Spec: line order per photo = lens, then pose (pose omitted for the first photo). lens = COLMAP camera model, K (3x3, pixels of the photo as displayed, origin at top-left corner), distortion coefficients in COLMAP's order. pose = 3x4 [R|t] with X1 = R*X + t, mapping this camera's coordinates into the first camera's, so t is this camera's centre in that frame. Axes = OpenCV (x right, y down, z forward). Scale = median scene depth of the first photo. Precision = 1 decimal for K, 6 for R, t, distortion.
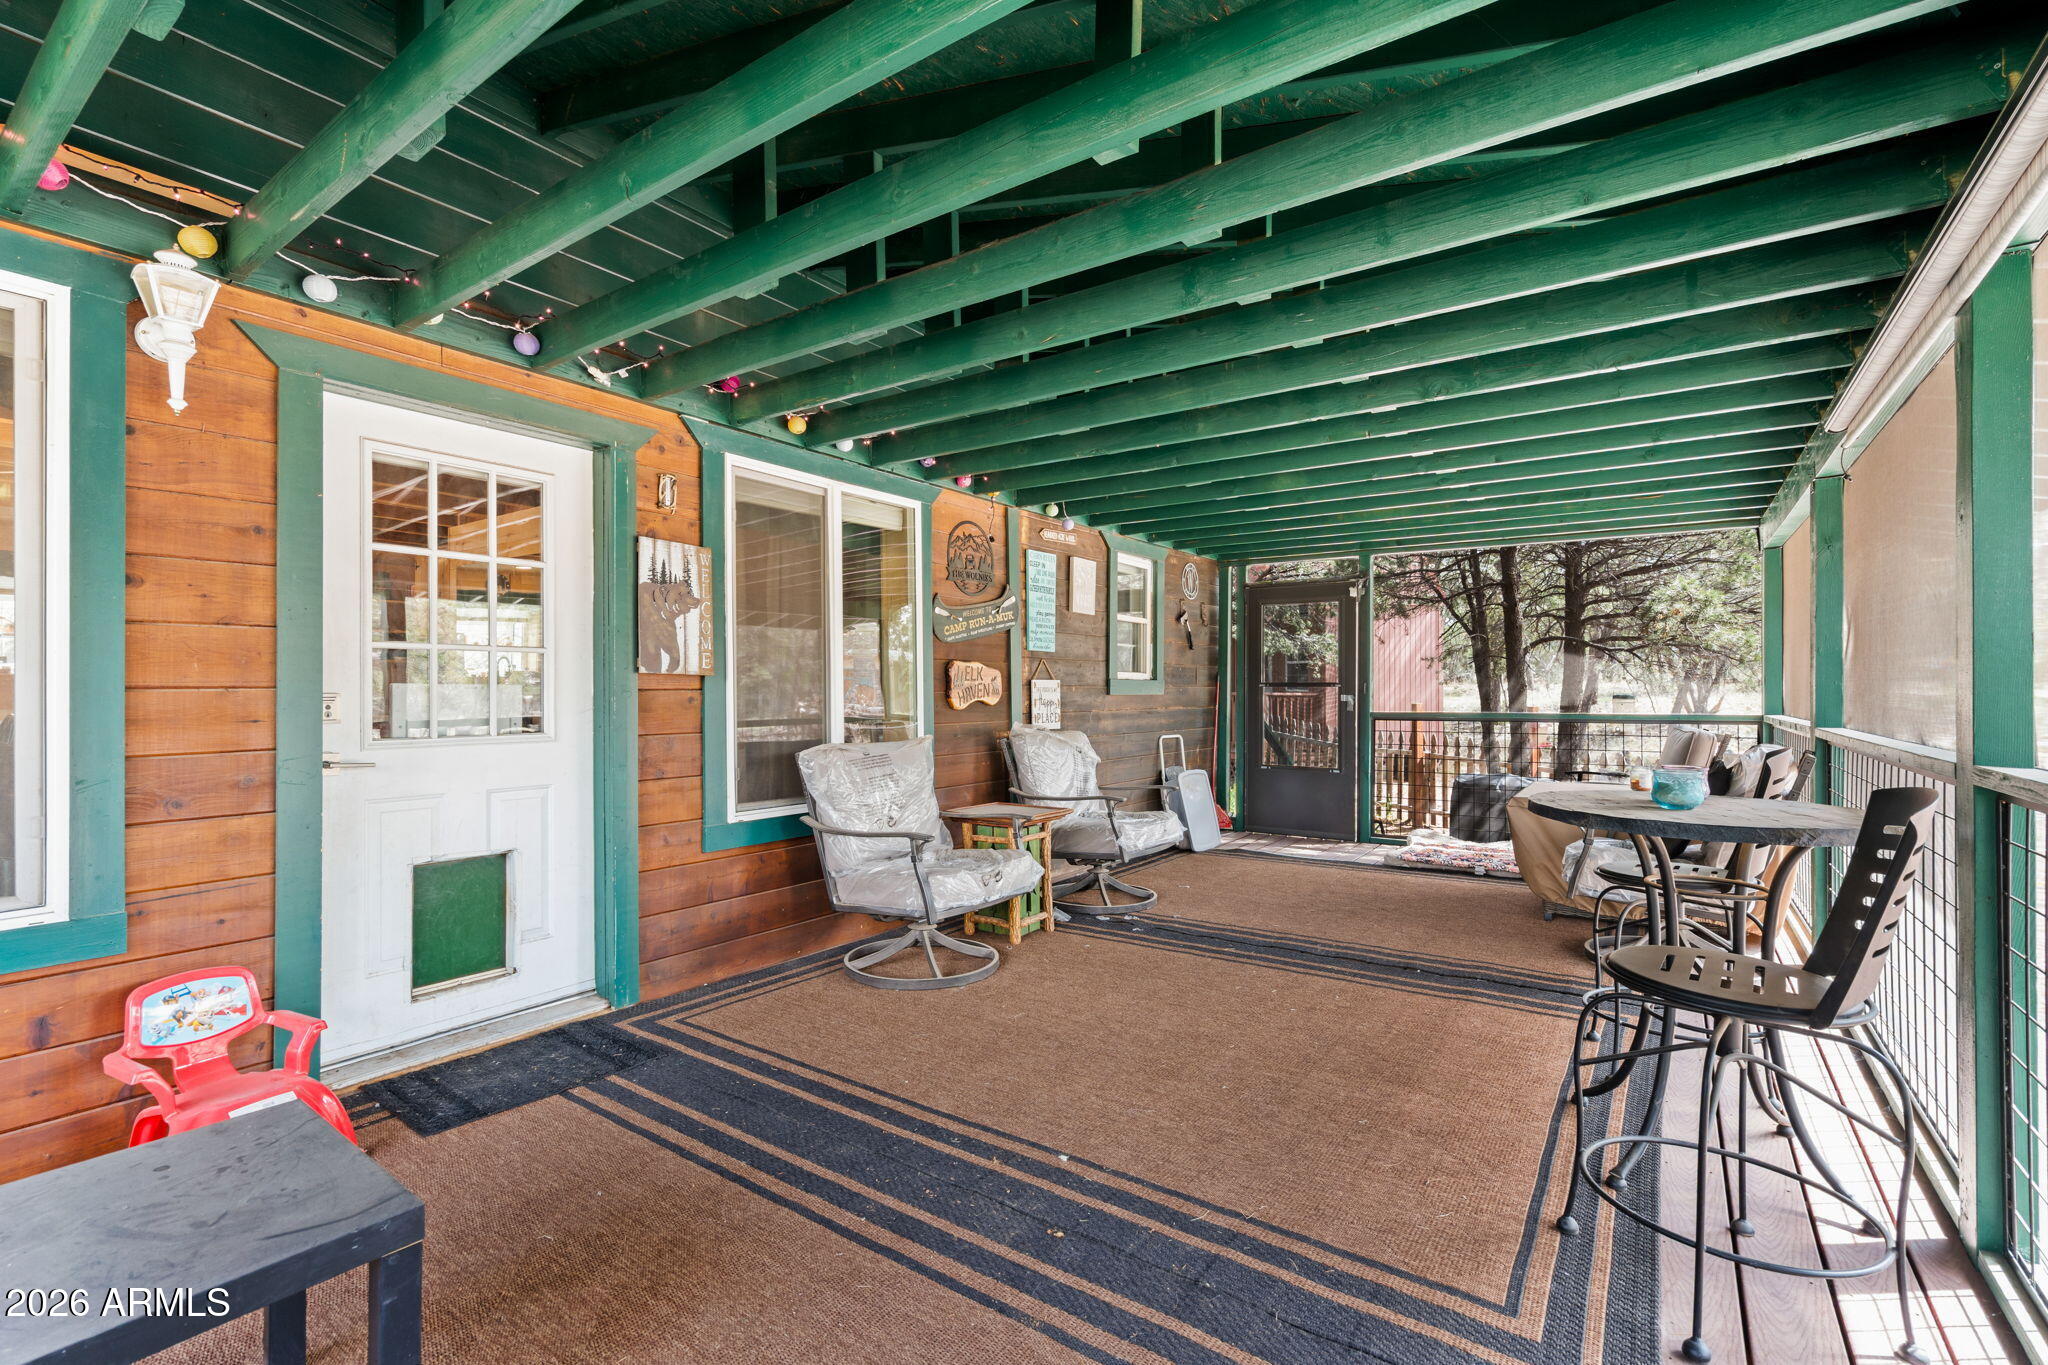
lens RADIAL K [[921.7, 0, 1018.9], [0, 921.7, 673.3], [0, 0, 1]] dist [0.000032, 0.000000]
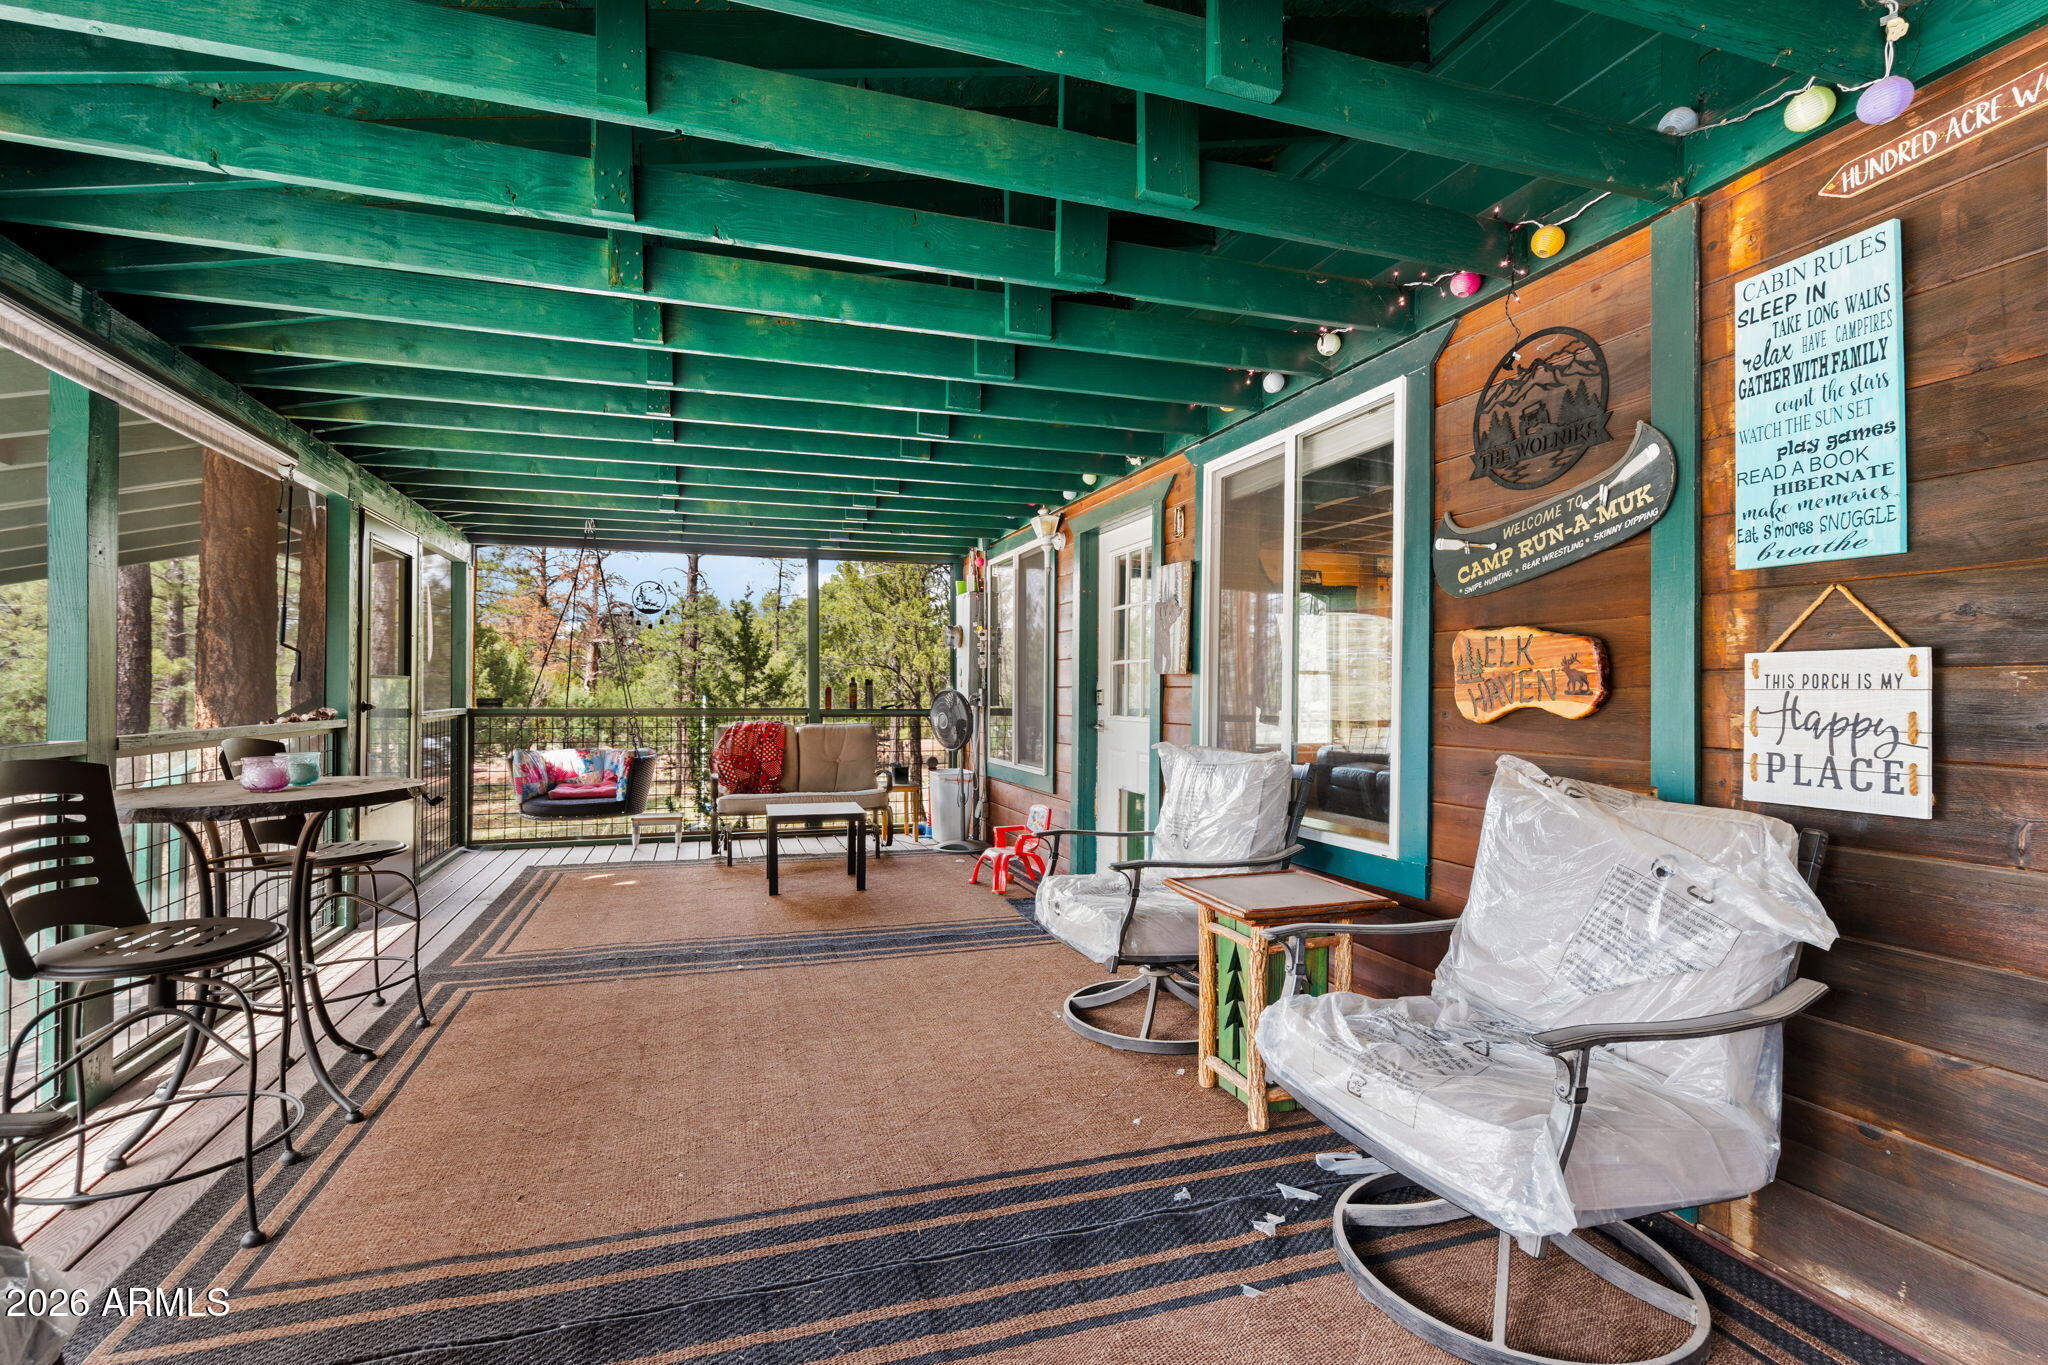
lens RADIAL K [[921.7, 0, 1018.9], [0, 921.7, 673.3], [0, 0, 1]] dist [0.000032, 0.000000]
pose [[-0.597272, -0.023637, -0.801690, 0.513854], [0.001362, 0.999534, -0.030485, 0.027309], [0.802038, -0.019299, -0.596961, 1.122704]]
